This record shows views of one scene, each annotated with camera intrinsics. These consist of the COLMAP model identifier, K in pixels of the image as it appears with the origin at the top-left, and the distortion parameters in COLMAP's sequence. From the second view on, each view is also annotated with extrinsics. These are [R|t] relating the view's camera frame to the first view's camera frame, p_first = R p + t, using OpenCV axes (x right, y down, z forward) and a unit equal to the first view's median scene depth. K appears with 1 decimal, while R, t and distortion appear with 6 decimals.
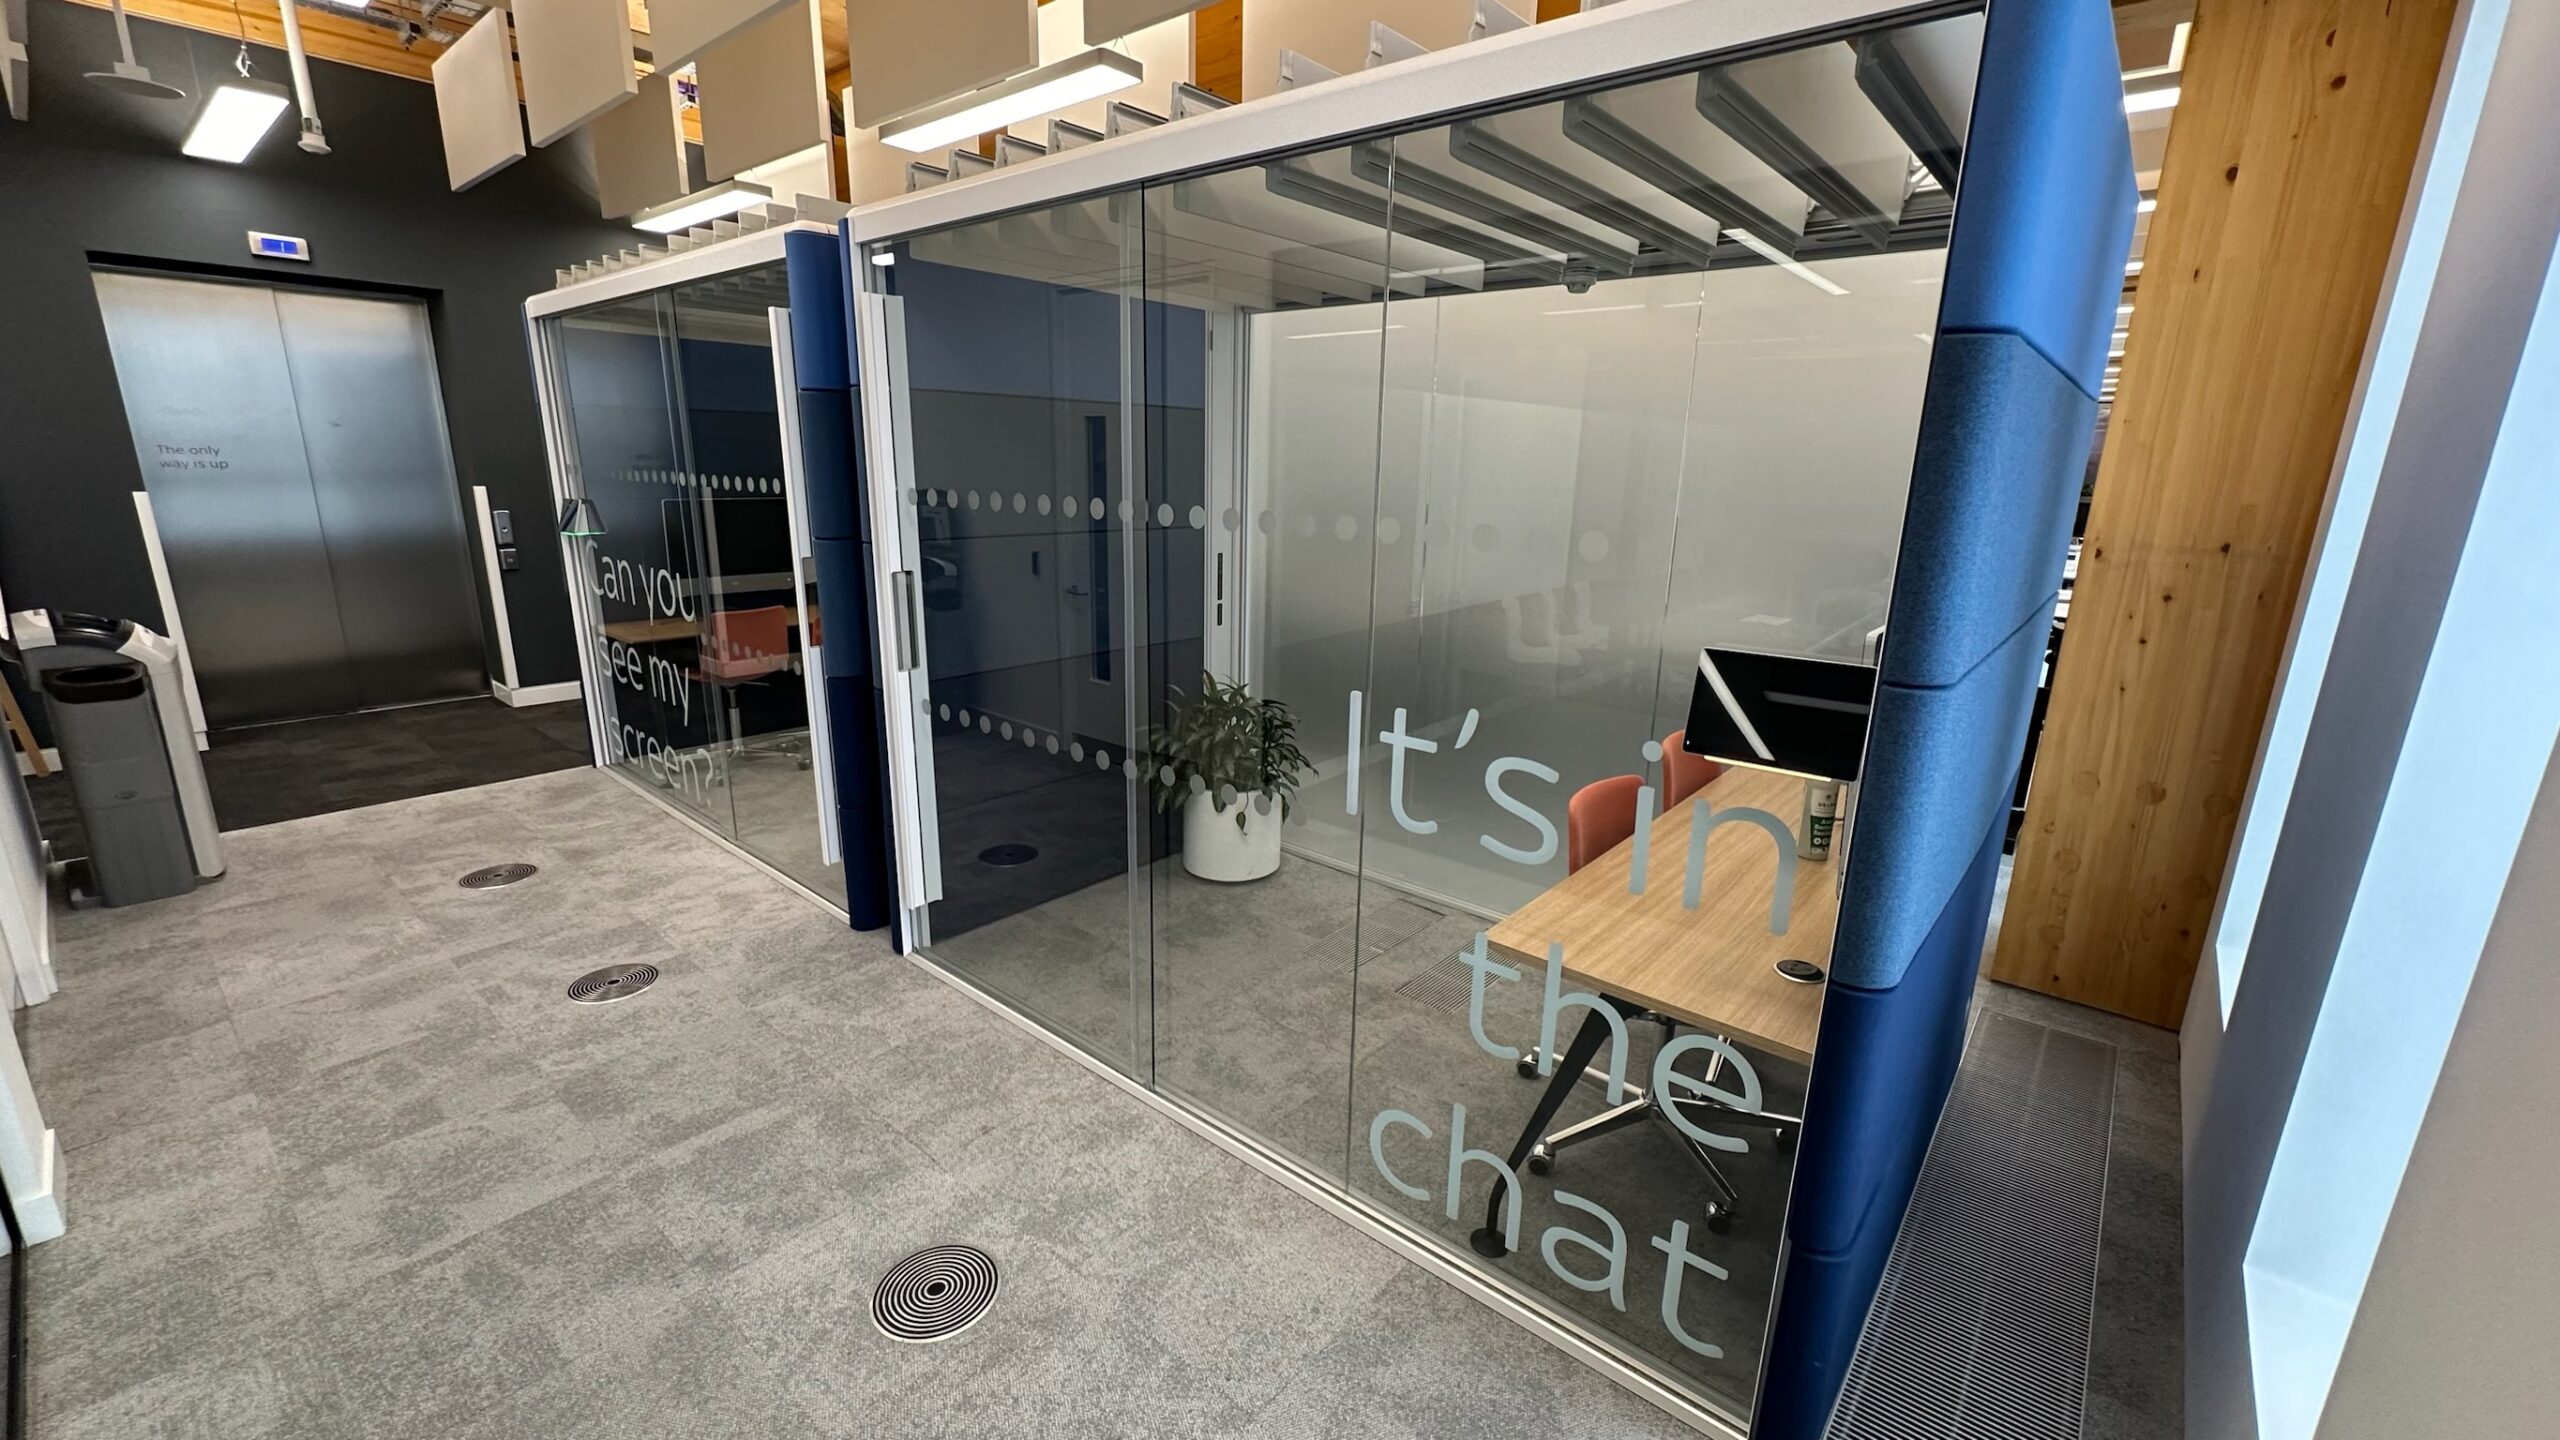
lens RADIAL K [[1022.2, 0, 1279.7], [0, 1022.2, 719.6], [0, 0, 1]] dist [-0.003325, 0.000050]
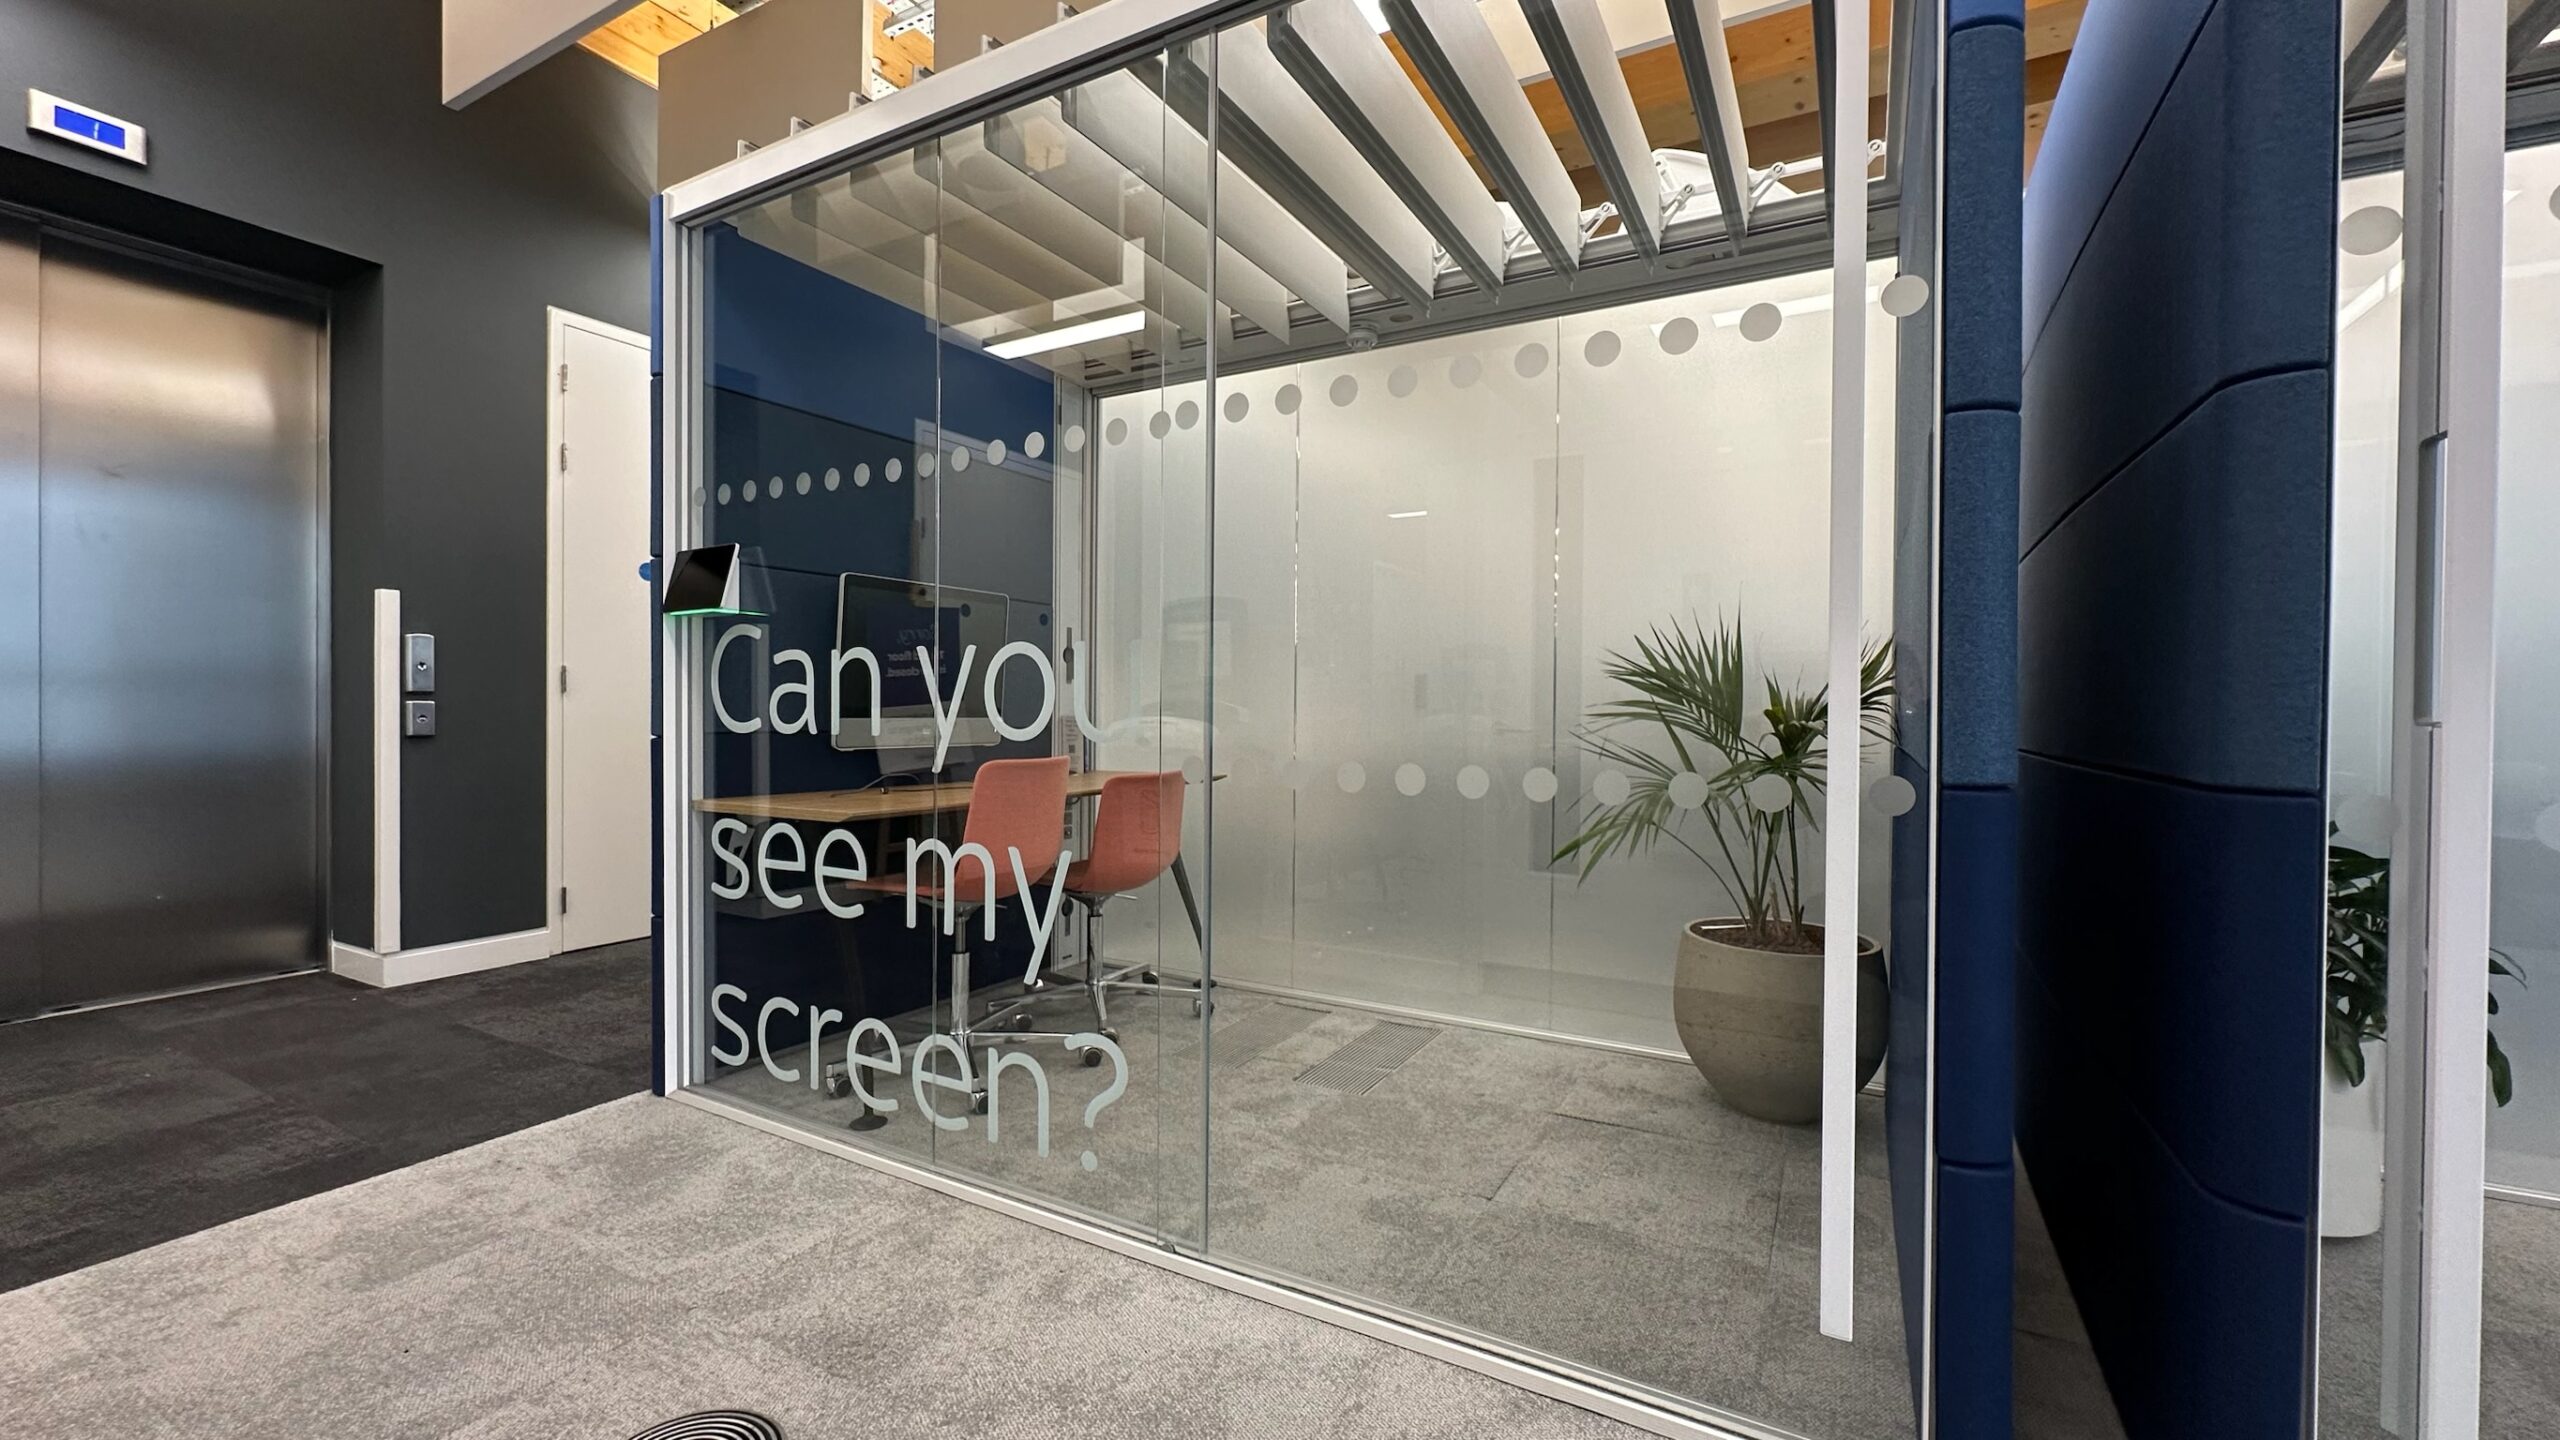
lens RADIAL K [[1022.2, 0, 1281.1], [0, 1022.2, 718.7], [0, 0, 1]] dist [-0.003325, 0.000050]
pose [[0.980583, -0.017981, 0.195276, -0.451724], [0.062573, 0.972423, -0.224675, 0.000366], [-0.185851, 0.232532, 0.954667, 0.420339]]
